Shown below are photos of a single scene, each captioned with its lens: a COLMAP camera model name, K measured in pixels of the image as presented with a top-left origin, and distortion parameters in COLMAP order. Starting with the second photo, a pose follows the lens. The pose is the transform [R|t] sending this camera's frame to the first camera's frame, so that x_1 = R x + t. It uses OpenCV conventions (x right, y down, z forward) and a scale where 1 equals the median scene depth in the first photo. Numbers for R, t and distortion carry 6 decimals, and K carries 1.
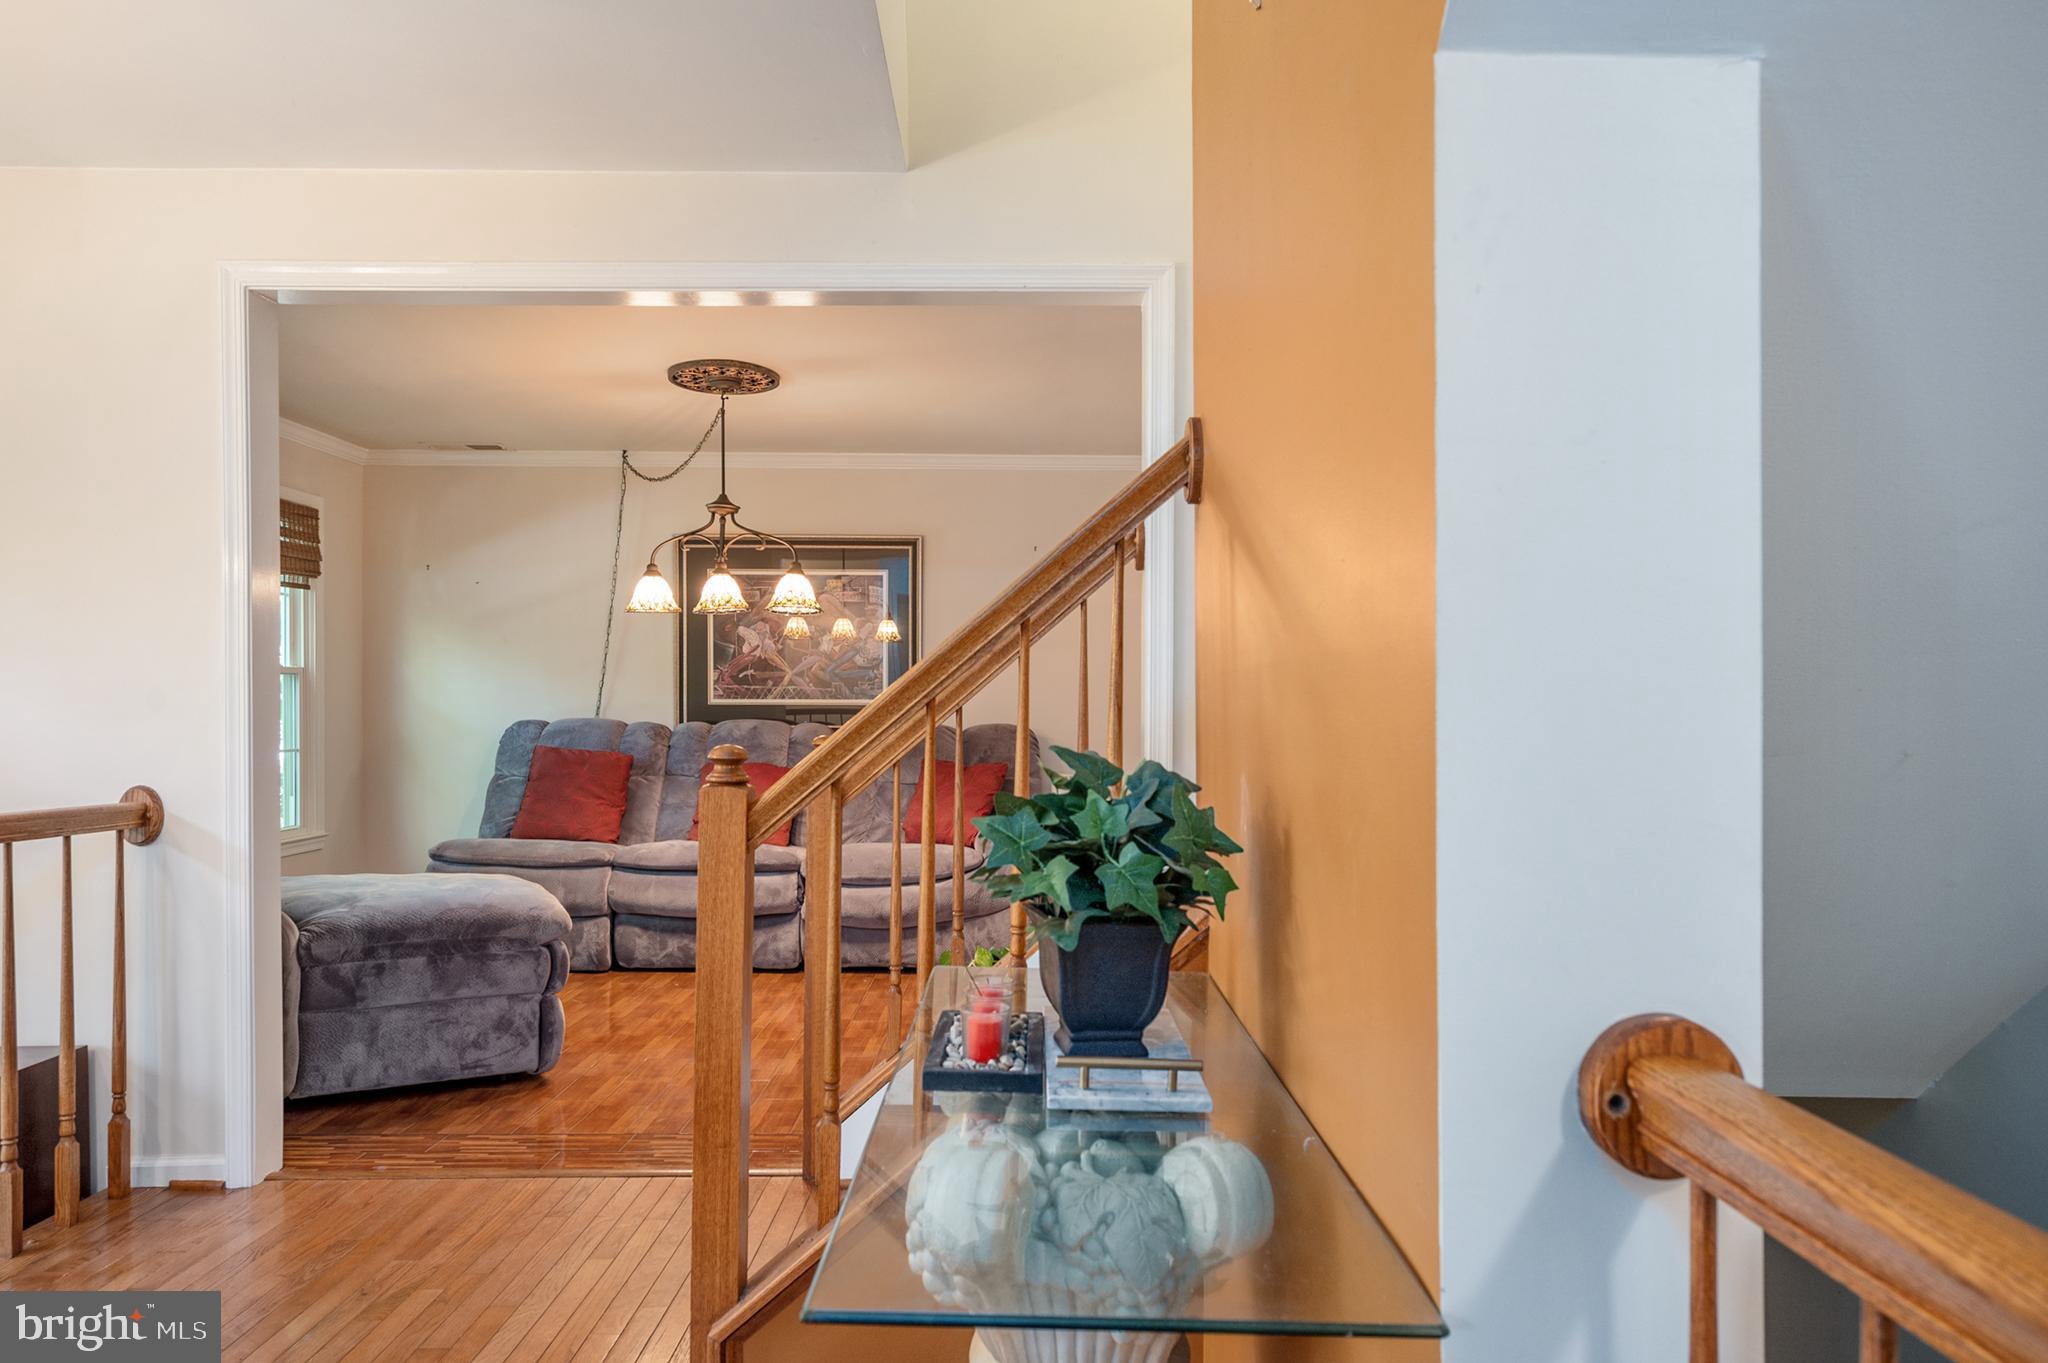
lens RADIAL K [[1279.9, 0, 1031.1], [0, 1279.9, 696.9], [0, 0, 1]] dist [-0.012594, -0.000671]
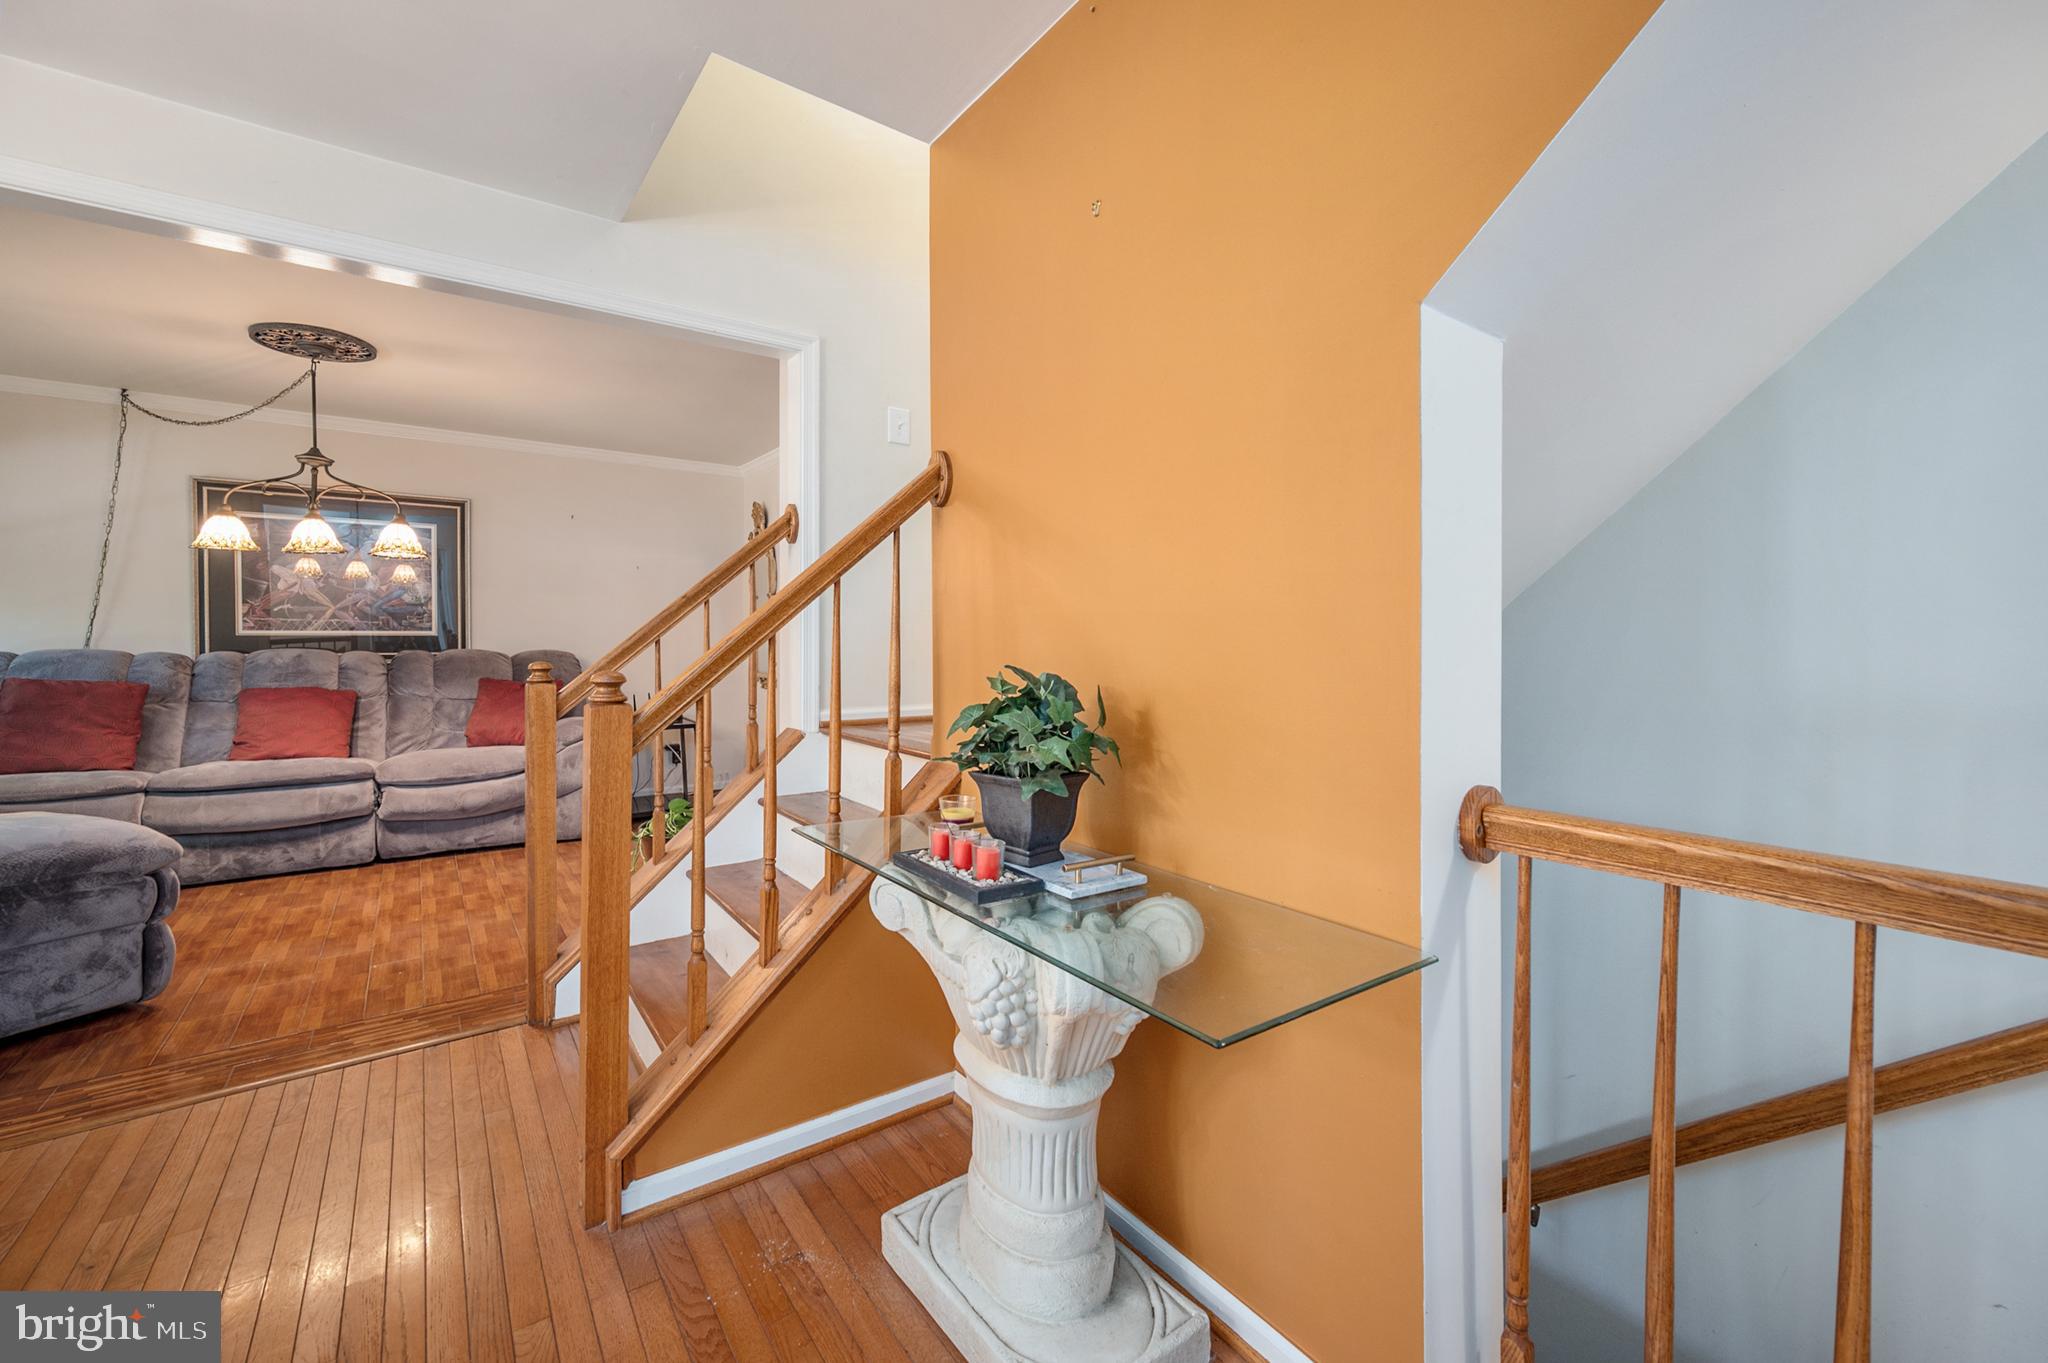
lens RADIAL K [[824.9, 0, 1010.6], [0, 824.9, 635.0], [0, 0, 1]] dist [0.001380, -0.000500]
pose [[0.816802, -0.001356, 0.576917, -0.159114], [-0.003105, 0.999972, 0.006747, -0.001578], [-0.576910, -0.007302, 0.816775, 0.056937]]
